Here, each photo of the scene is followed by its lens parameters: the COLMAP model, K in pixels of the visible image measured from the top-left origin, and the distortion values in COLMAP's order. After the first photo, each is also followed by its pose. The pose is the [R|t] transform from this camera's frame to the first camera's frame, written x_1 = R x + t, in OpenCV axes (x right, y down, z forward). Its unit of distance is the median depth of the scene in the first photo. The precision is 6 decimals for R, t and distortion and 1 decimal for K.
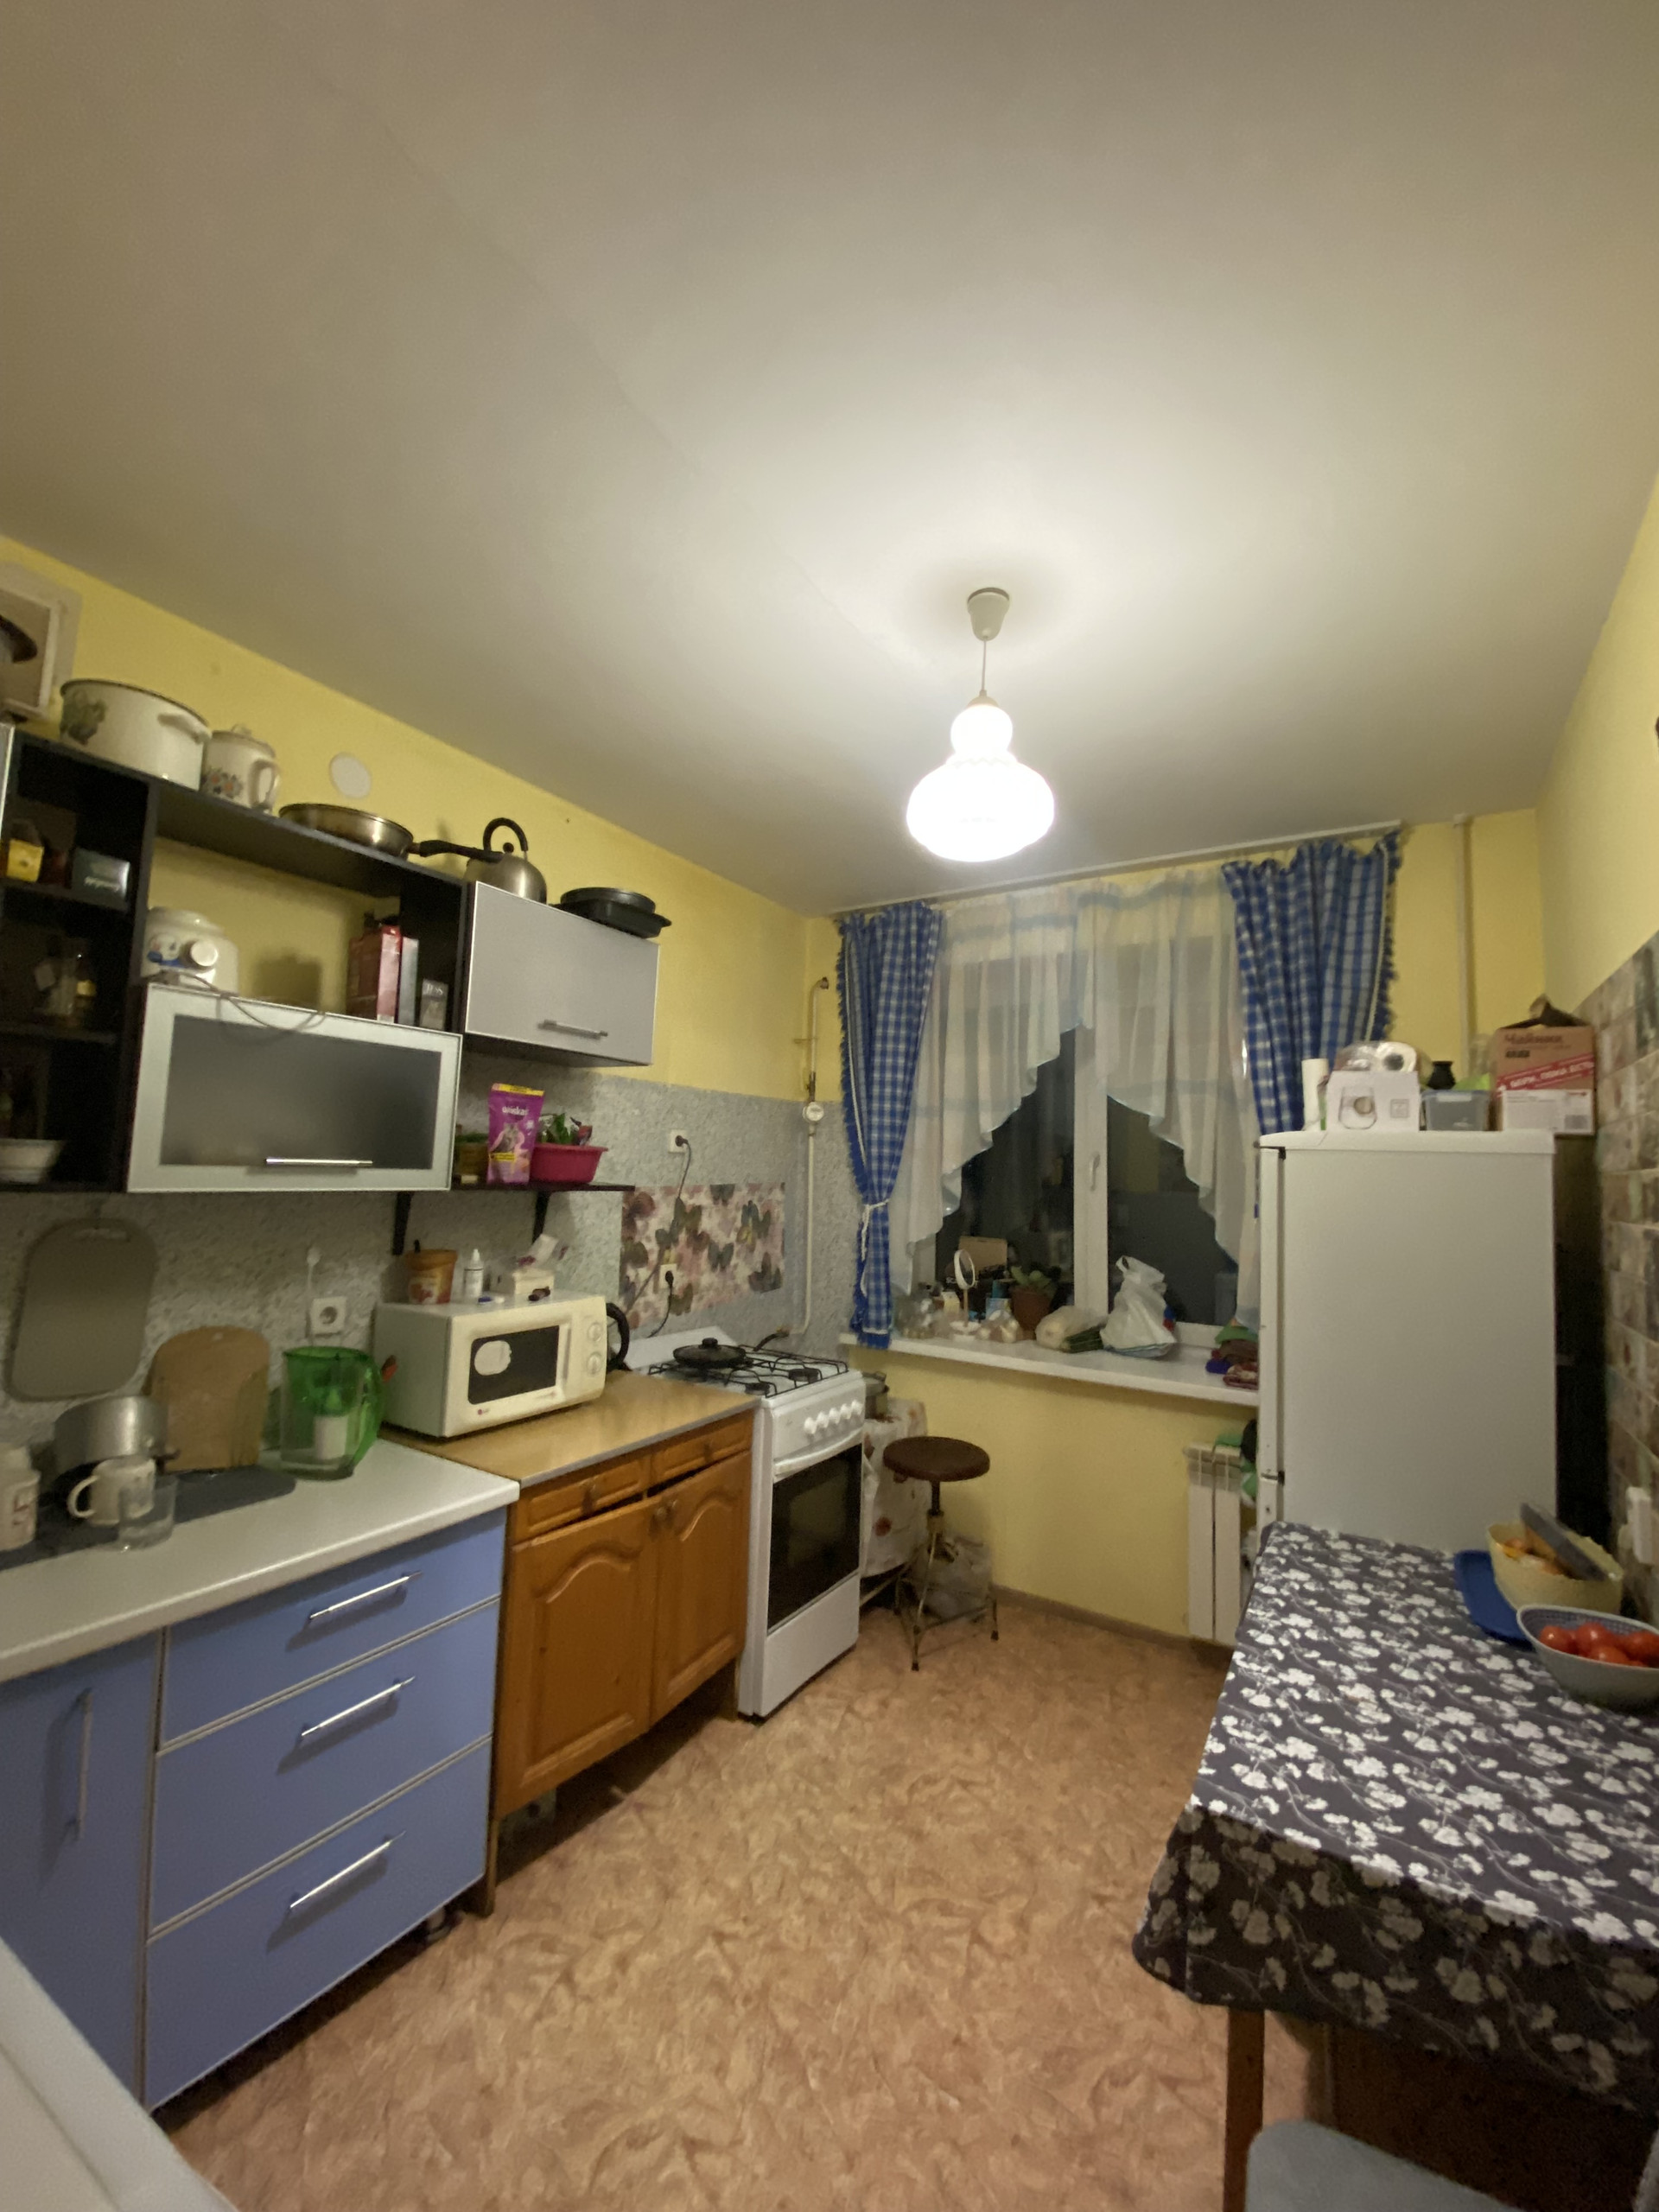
lens RADIAL K [[896.5, 0, 829.5], [0, 896.5, 1106.0], [0, 0, 1]] dist [0.000678, -0.013165]
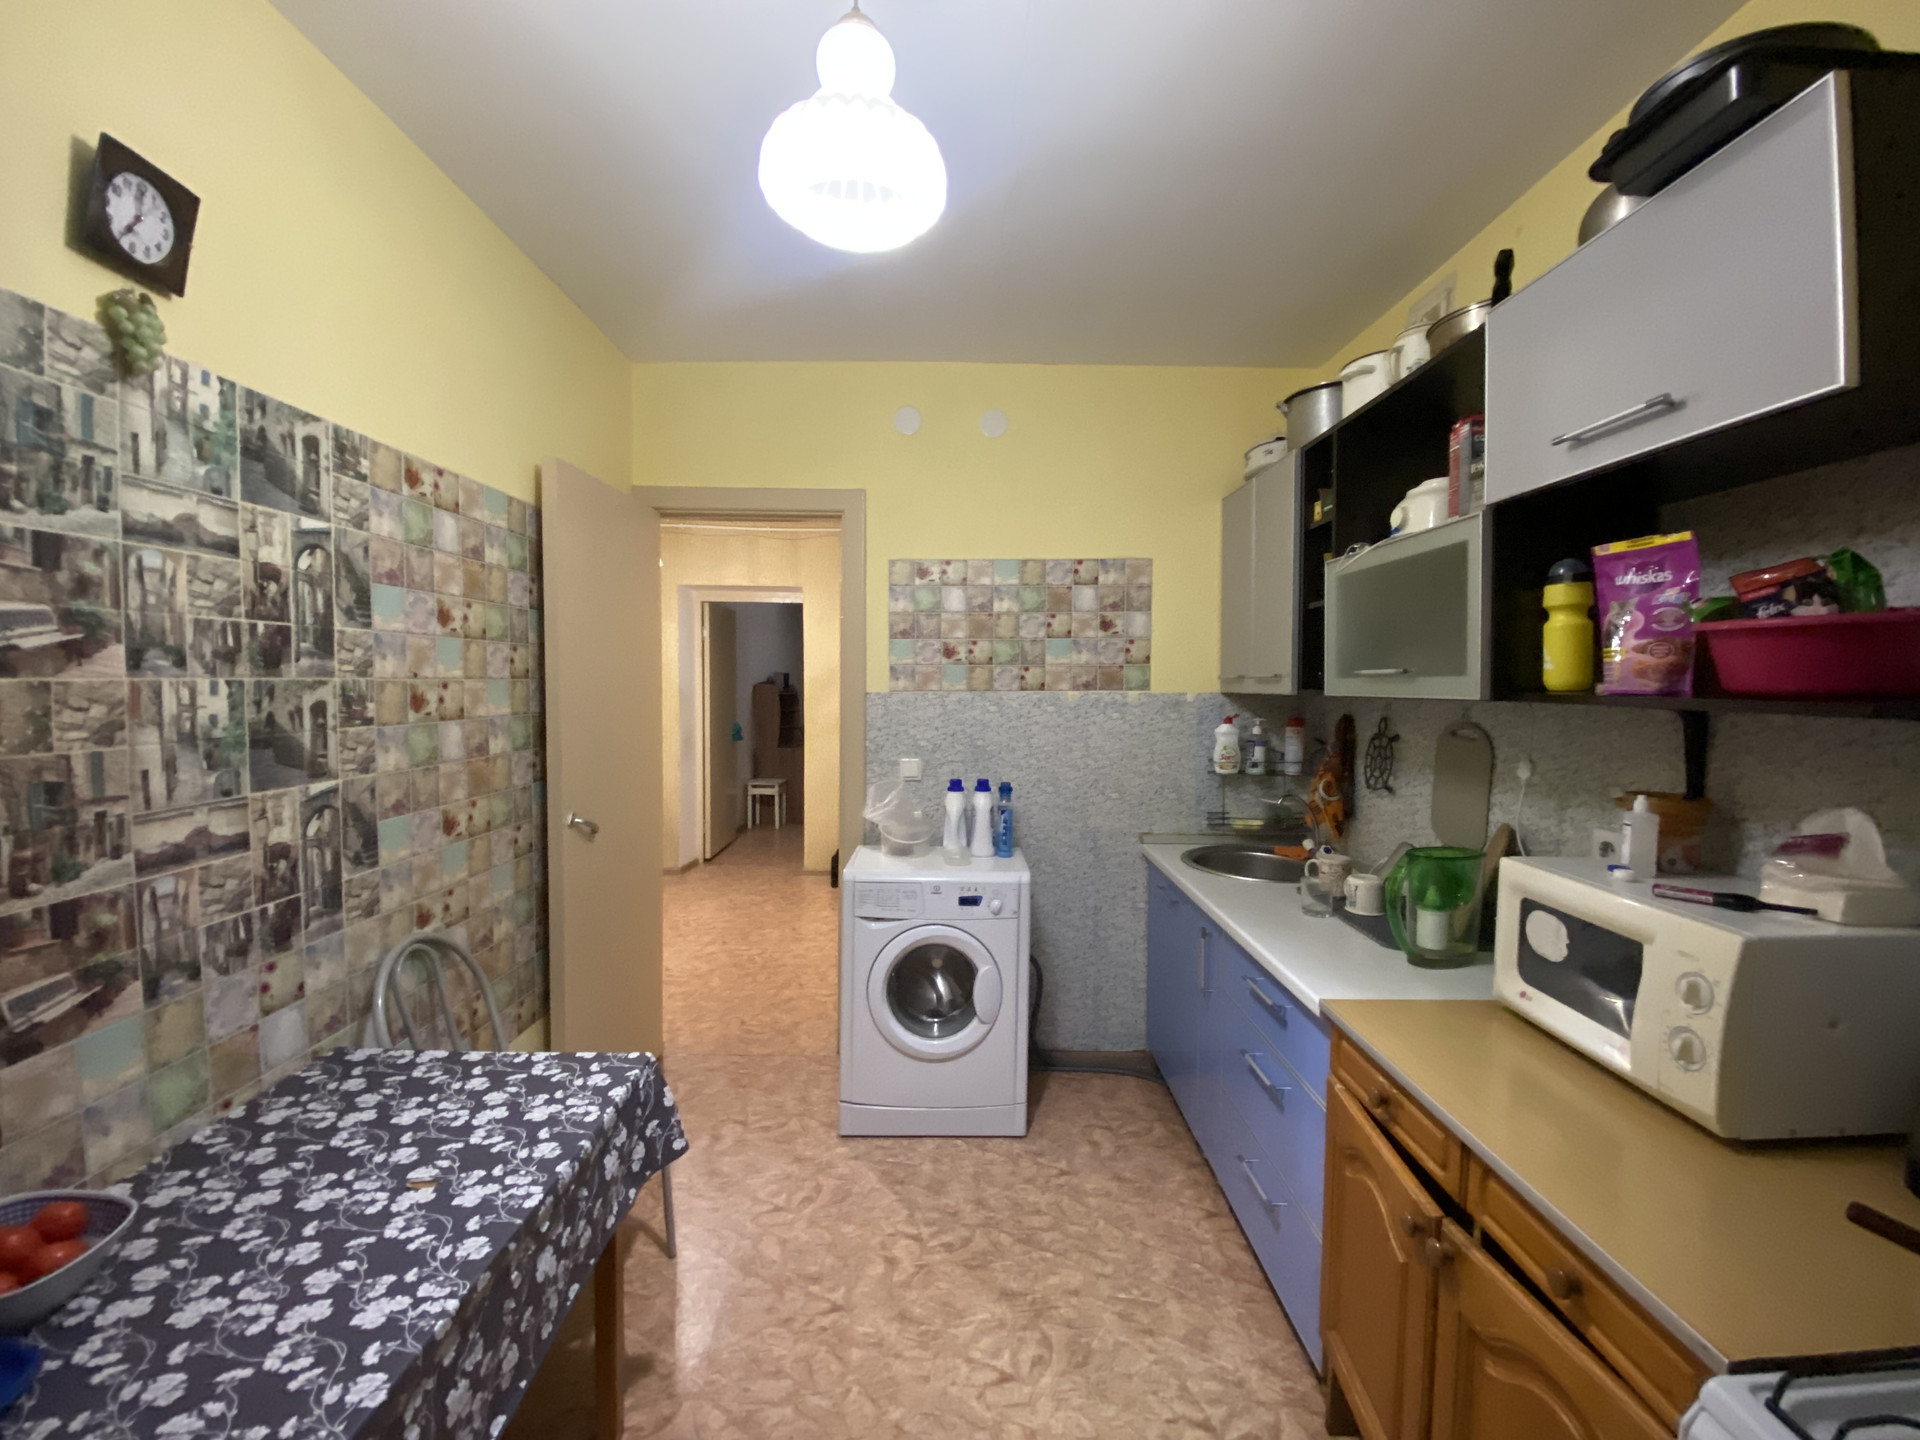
lens RADIAL K [[778.1, 0, 960.0], [0, 778.1, 720.0], [0, 0, 1]] dist [0.000678, -0.013165]
pose [[-0.852203, -0.011633, -0.523083, 0.380536], [0.001796, 0.999682, -0.025159, 0.135200], [0.523209, -0.022380, -0.851911, 1.402563]]
